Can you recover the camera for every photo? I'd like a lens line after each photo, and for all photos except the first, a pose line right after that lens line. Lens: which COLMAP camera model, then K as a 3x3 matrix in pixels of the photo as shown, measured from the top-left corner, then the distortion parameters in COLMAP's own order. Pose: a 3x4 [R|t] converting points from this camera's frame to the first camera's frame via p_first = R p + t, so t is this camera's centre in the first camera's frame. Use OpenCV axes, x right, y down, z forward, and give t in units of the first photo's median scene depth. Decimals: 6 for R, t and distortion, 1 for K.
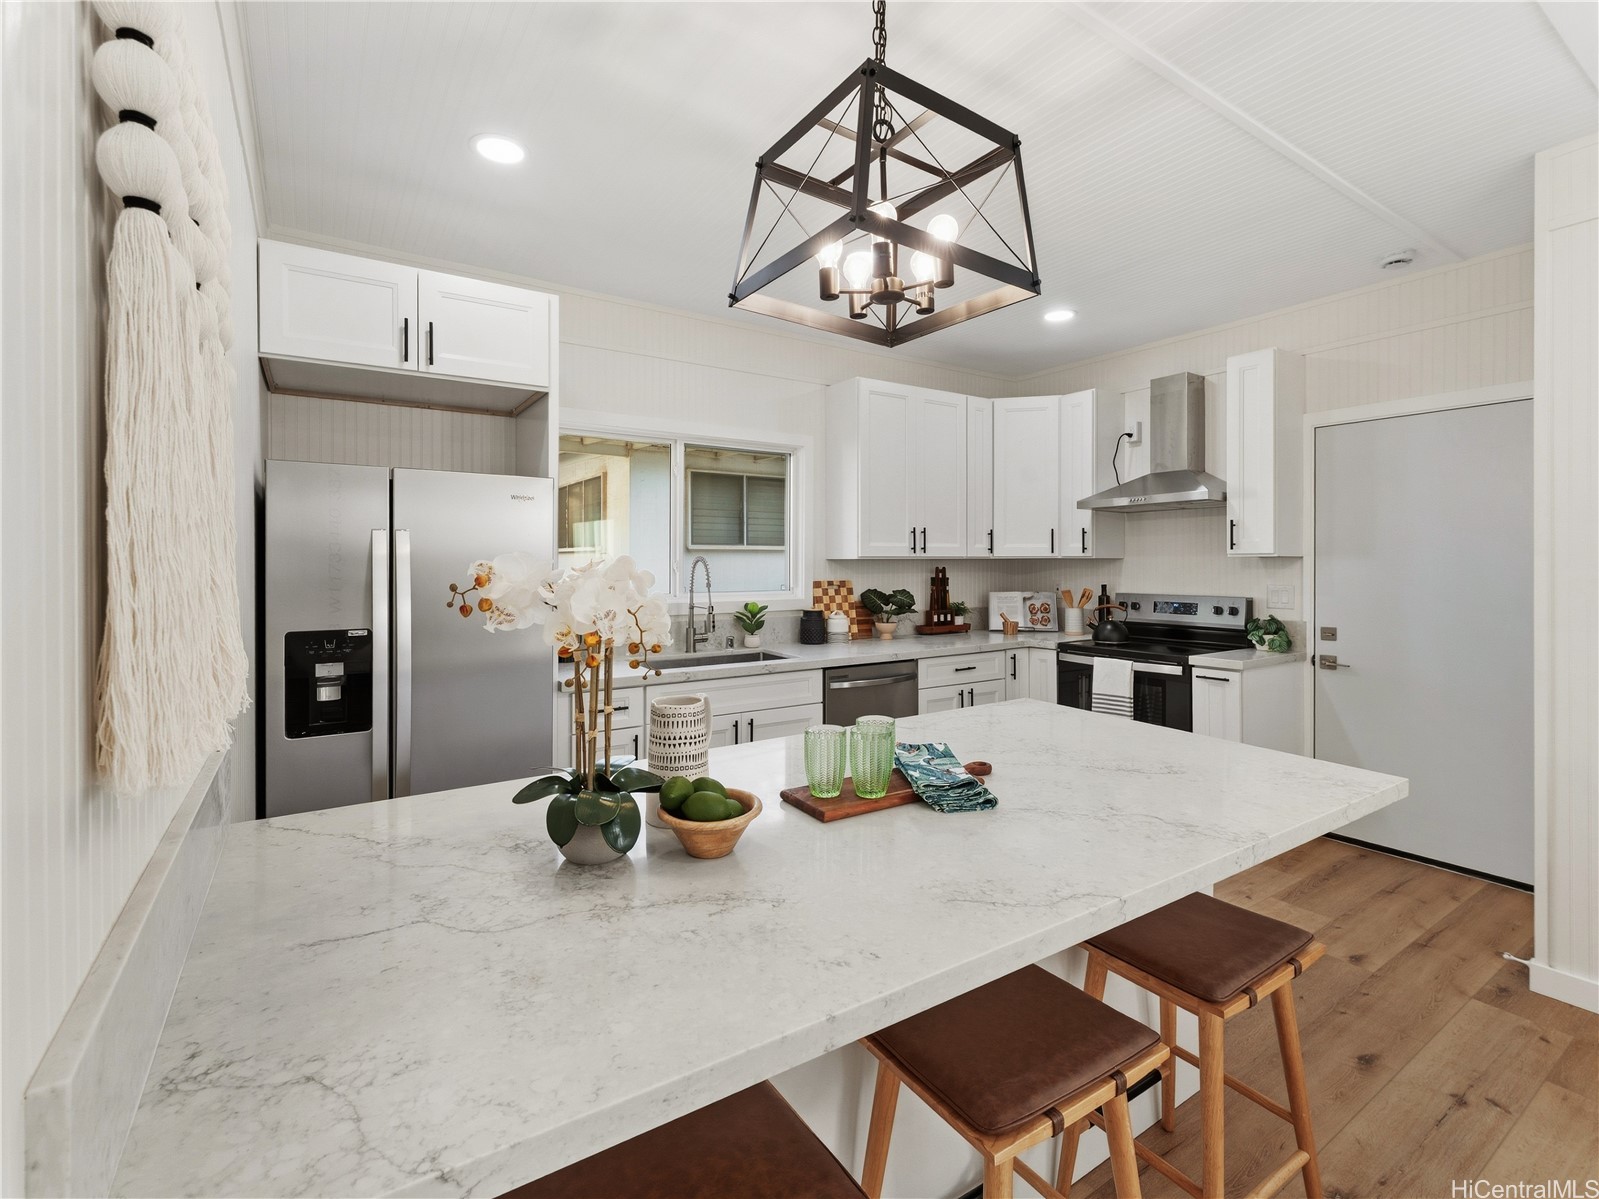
lens RADIAL K [[727.8, 0, 797.5], [0, 727.8, 599.0], [0, 0, 1]] dist [0.001213, 0.000141]
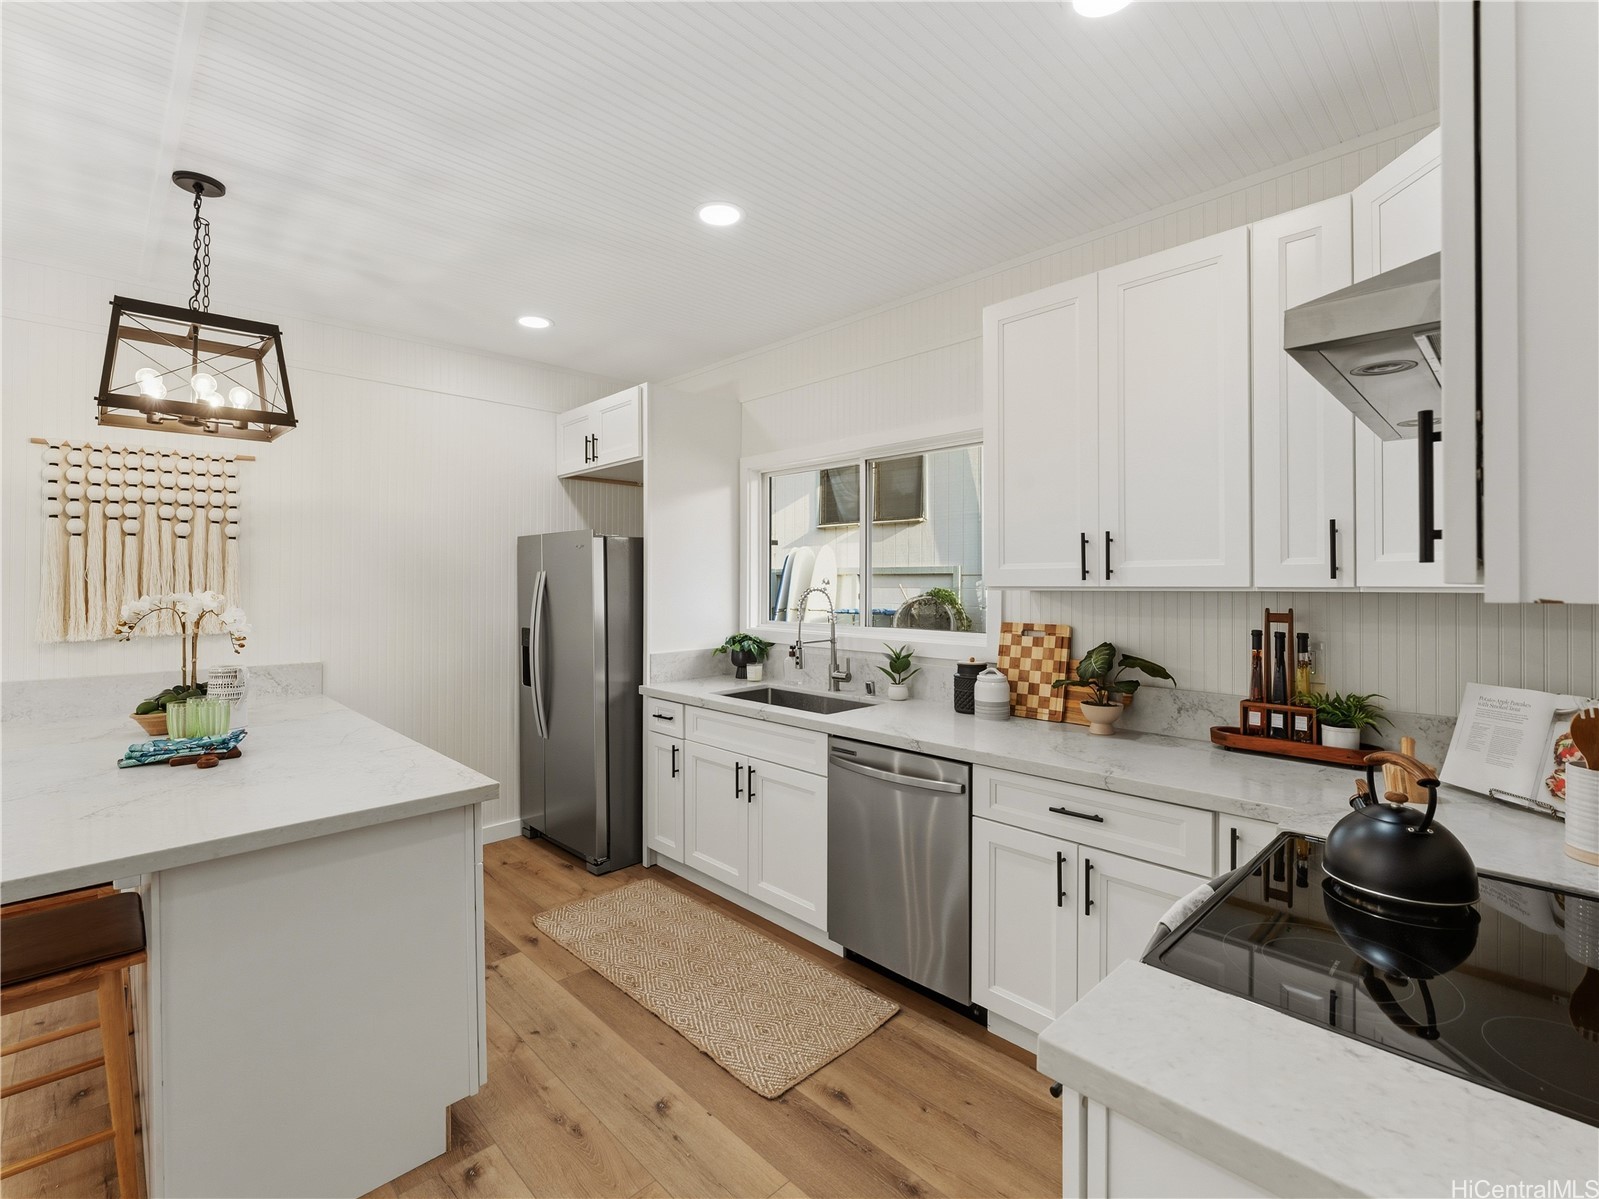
lens RADIAL K [[727.8, 0, 797.5], [0, 727.8, 599.0], [0, 0, 1]] dist [0.001213, 0.000141]
pose [[0.191891, 0.021354, -0.981184, 0.644585], [-0.054291, 0.998463, 0.011113, -0.042878], [0.979913, 0.051137, 0.192756, 0.677966]]
